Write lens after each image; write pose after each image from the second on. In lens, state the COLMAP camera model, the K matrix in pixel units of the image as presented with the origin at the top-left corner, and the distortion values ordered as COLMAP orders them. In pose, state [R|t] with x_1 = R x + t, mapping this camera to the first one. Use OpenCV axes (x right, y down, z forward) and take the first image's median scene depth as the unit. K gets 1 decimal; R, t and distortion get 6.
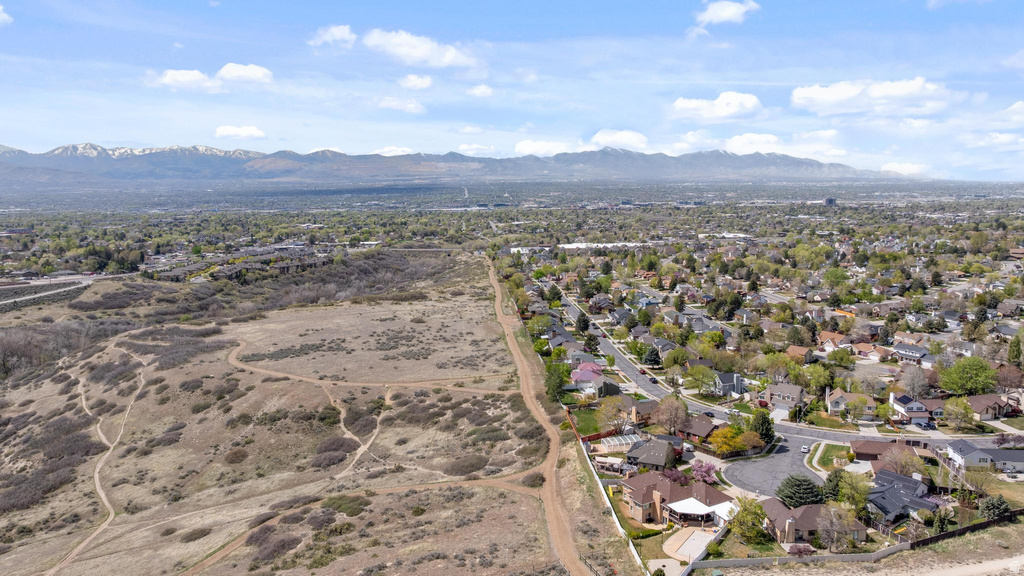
lens RADIAL K [[724.7, 0, 512.0], [0, 724.7, 288.0], [0, 0, 1]] dist [-0.023985, 0.002158]
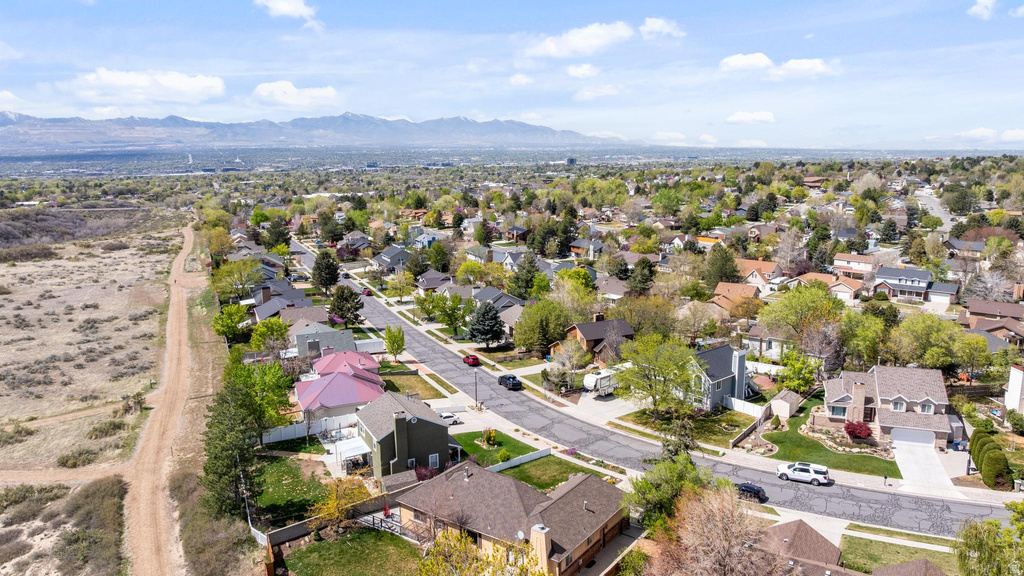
lens RADIAL K [[724.7, 0, 512.0], [0, 724.7, 288.0], [0, 0, 1]] dist [-0.023985, 0.002158]
pose [[0.940563, -0.064422, 0.333452, 0.035975], [0.050656, 0.997473, 0.049825, 0.030288], [-0.335819, -0.029972, 0.941450, 0.338250]]
